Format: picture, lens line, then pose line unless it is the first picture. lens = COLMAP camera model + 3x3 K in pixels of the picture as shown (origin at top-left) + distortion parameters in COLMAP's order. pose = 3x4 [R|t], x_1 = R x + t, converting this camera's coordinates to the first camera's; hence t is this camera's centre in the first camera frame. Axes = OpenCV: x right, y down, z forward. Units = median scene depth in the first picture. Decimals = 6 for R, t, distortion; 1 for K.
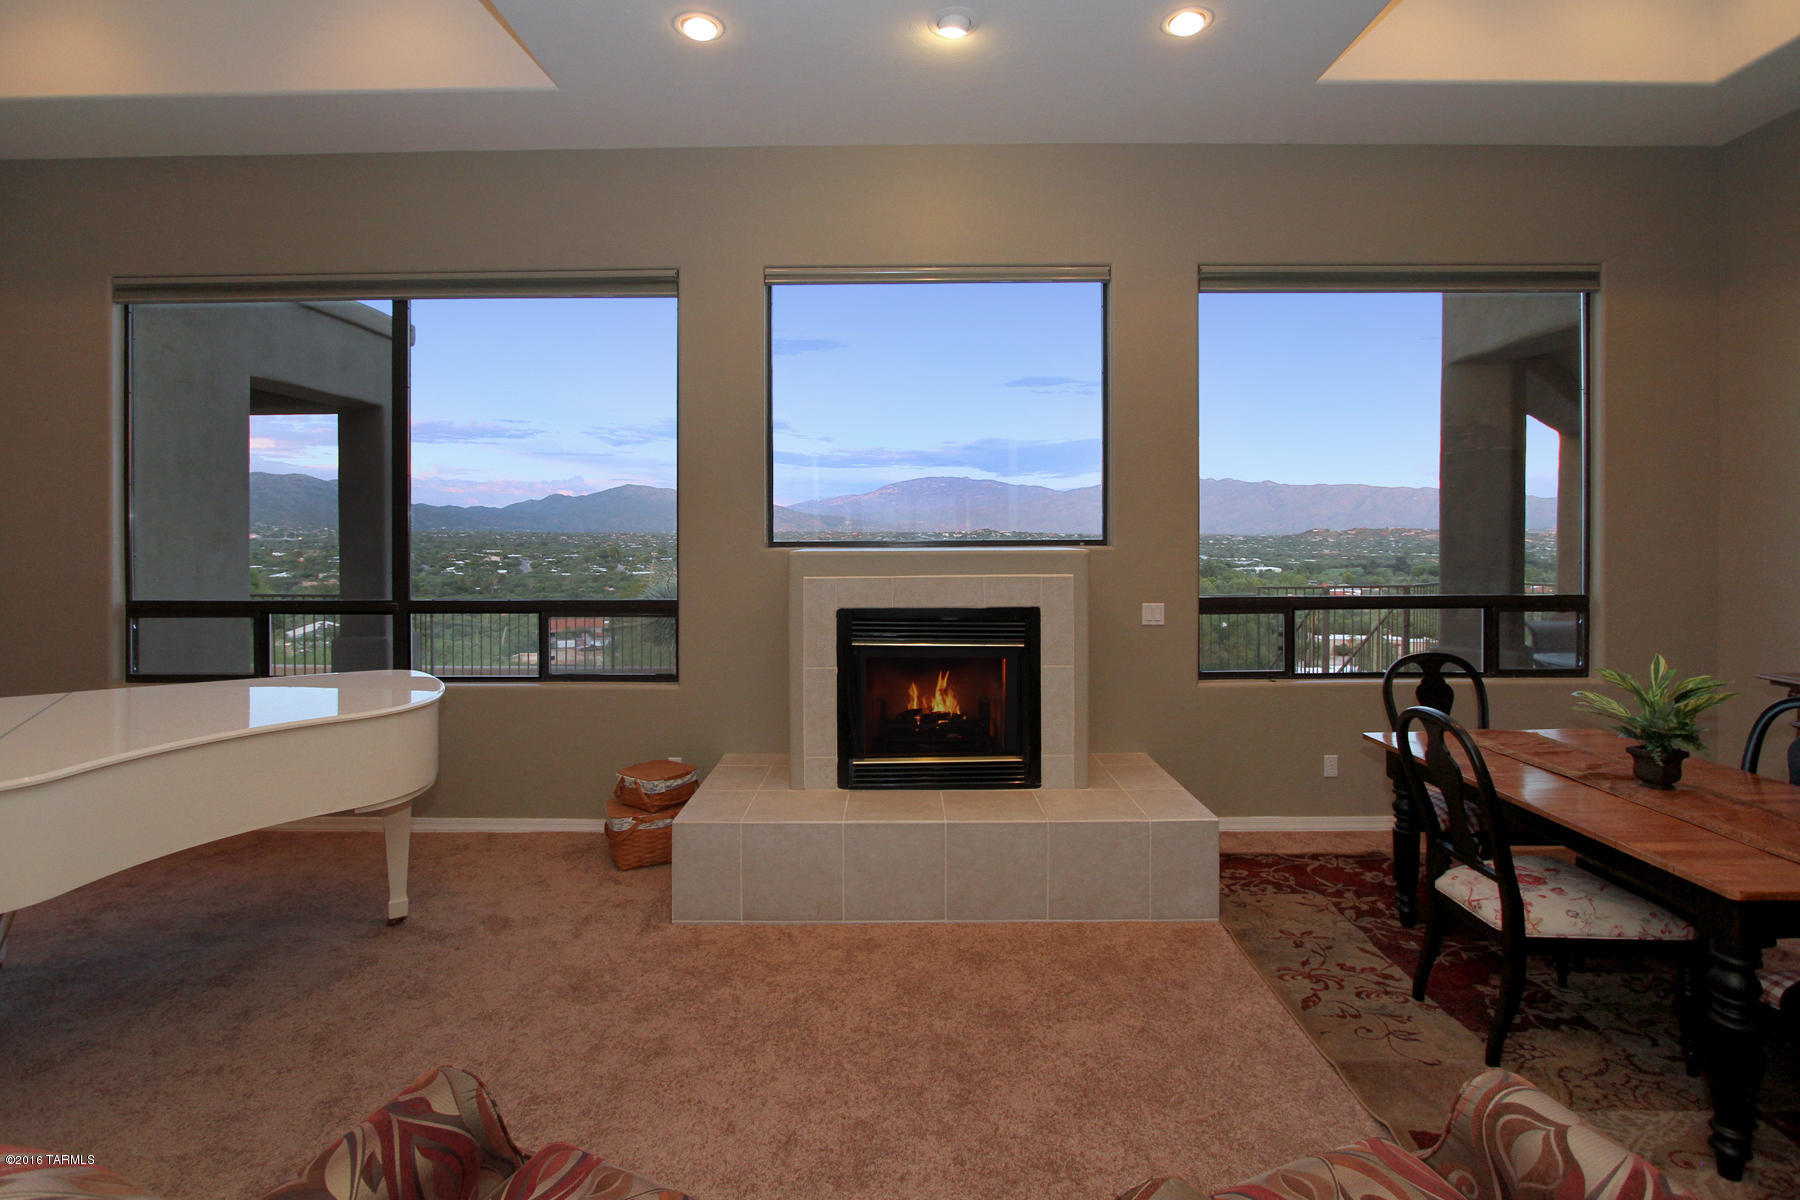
lens RADIAL K [[872.4, 0, 897.4], [0, 872.4, 592.0], [0, 0, 1]] dist [-0.037007, 0.000166]
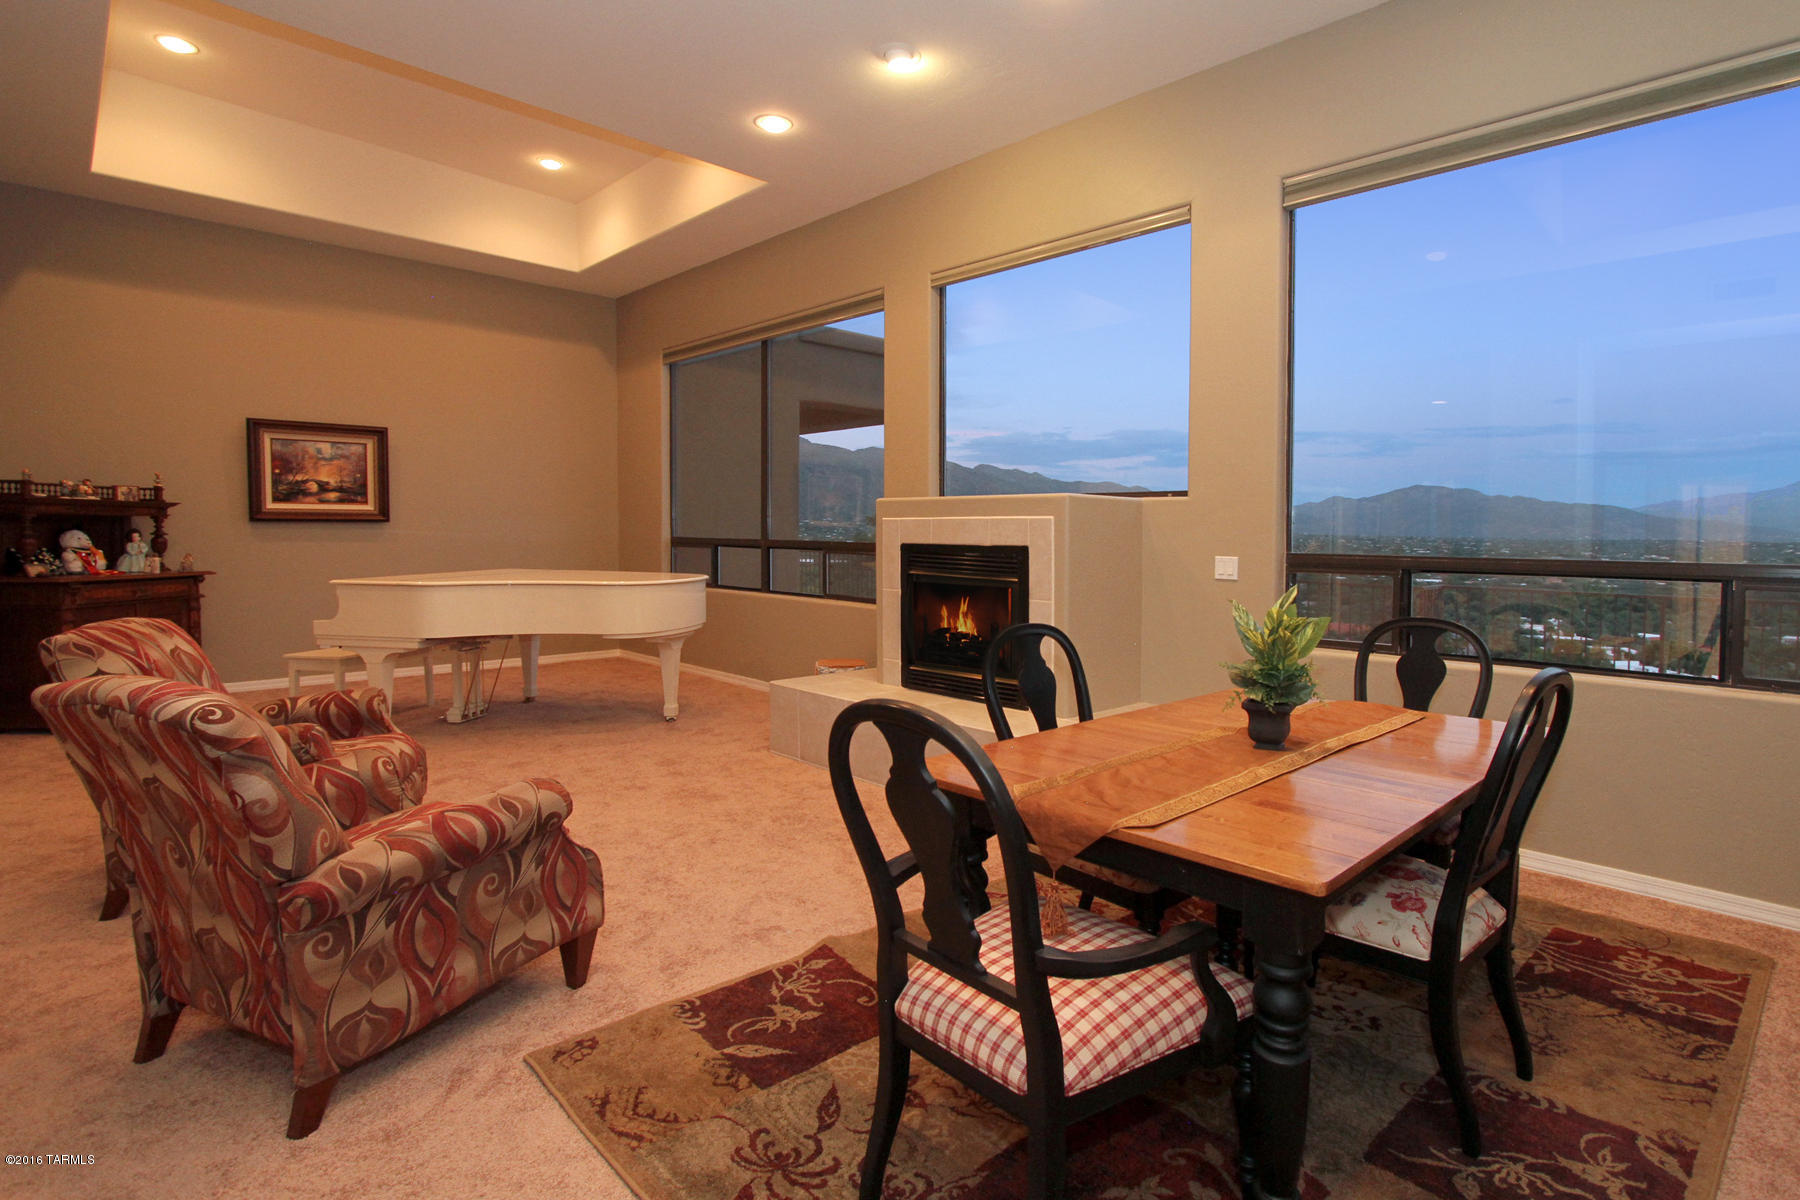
lens RADIAL K [[840.8, 0, 897.7], [0, 840.8, 607.8], [0, 0, 1]] dist [-0.014311, -0.000109]
pose [[0.733385, 0.074765, -0.675689, 0.774848], [-0.039144, 0.996929, 0.067824, 0.028449], [0.678685, -0.023292, 0.734060, 0.078522]]
